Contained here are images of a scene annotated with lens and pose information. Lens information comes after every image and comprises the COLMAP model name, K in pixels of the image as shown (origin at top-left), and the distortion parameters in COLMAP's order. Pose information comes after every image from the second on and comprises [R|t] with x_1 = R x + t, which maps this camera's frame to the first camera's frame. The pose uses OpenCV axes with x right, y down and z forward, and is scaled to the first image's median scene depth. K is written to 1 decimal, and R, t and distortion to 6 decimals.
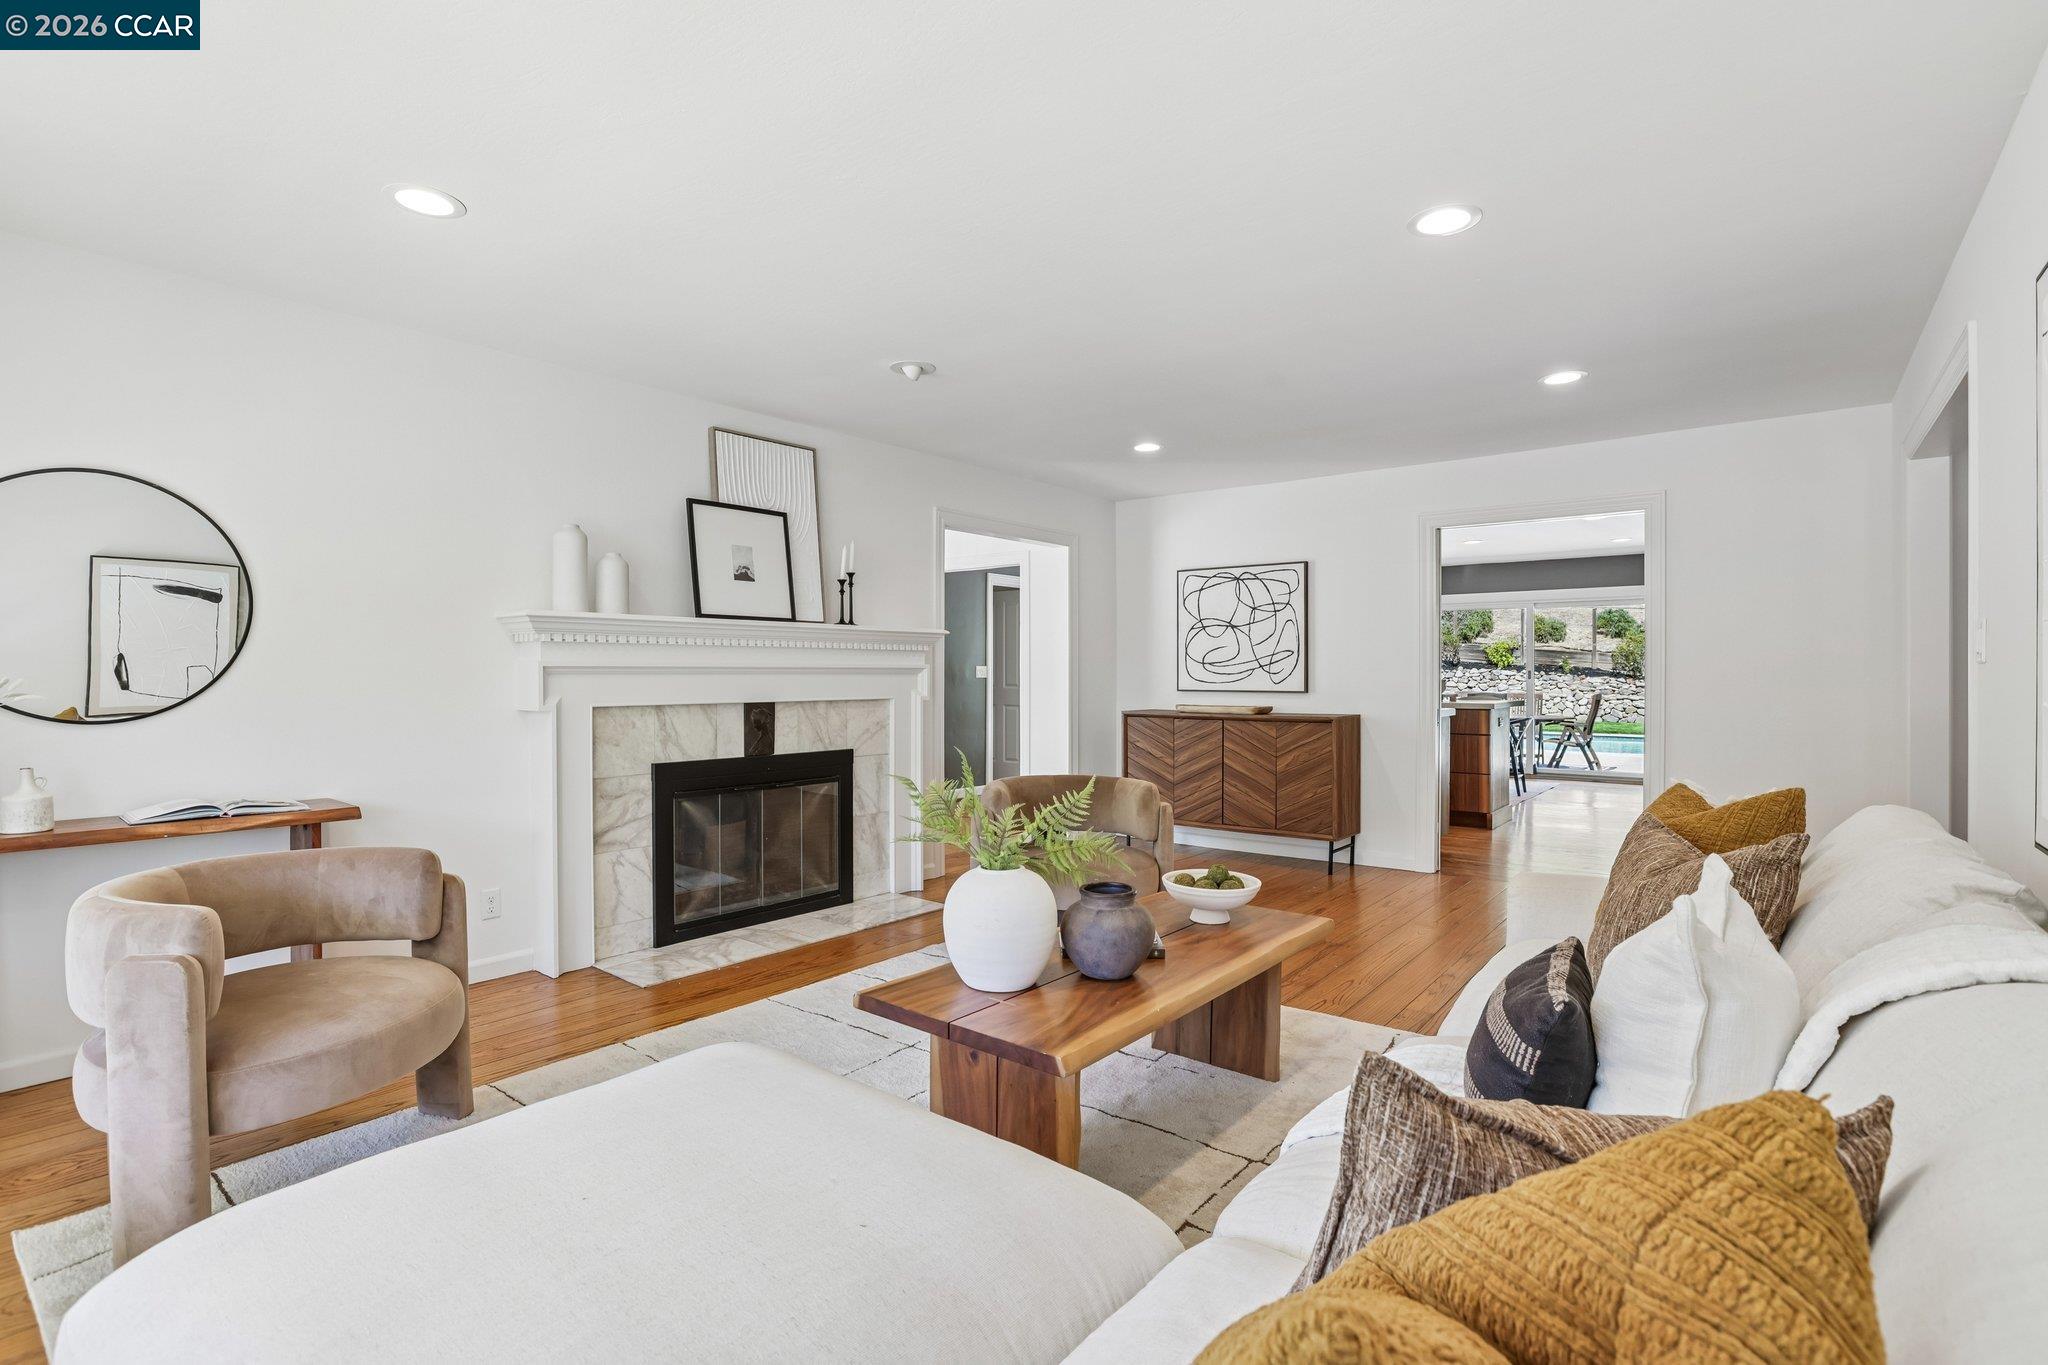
lens RADIAL K [[953.7, 0, 1021.7], [0, 953.7, 671.9], [0, 0, 1]] dist [-0.066207, 0.027260]
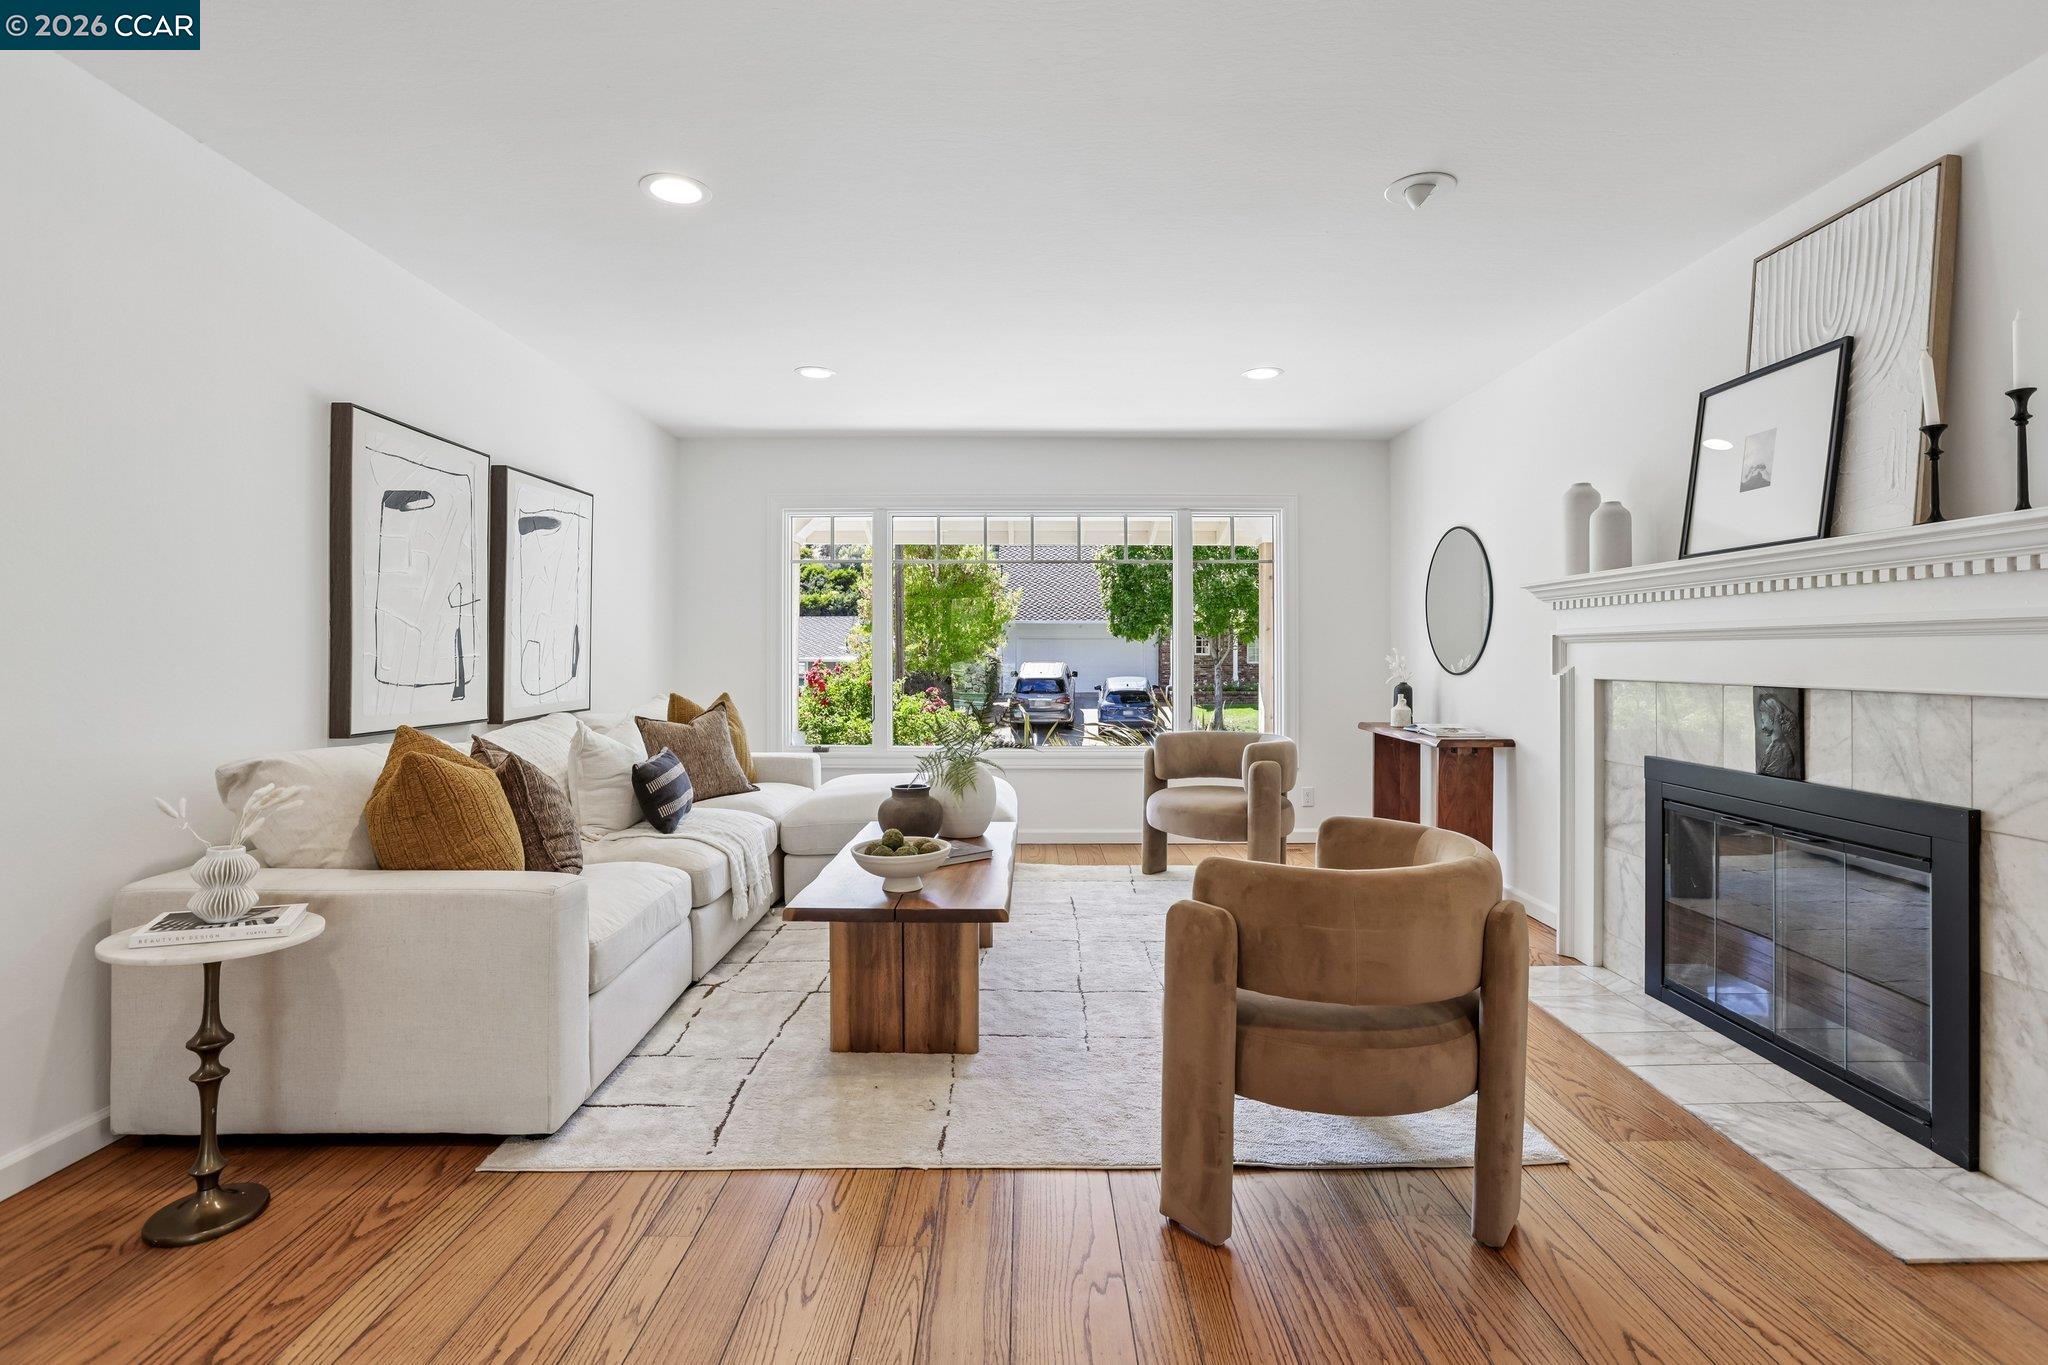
lens RADIAL K [[962.5, 0, 1026.2], [0, 962.5, 642.1], [0, 0, 1]] dist [-0.043927, 0.012520]
pose [[-0.782059, -0.008517, -0.623146, 0.399376], [-0.000226, 0.999910, -0.013383, 0.010834], [0.623204, -0.010326, -0.781991, 1.025845]]
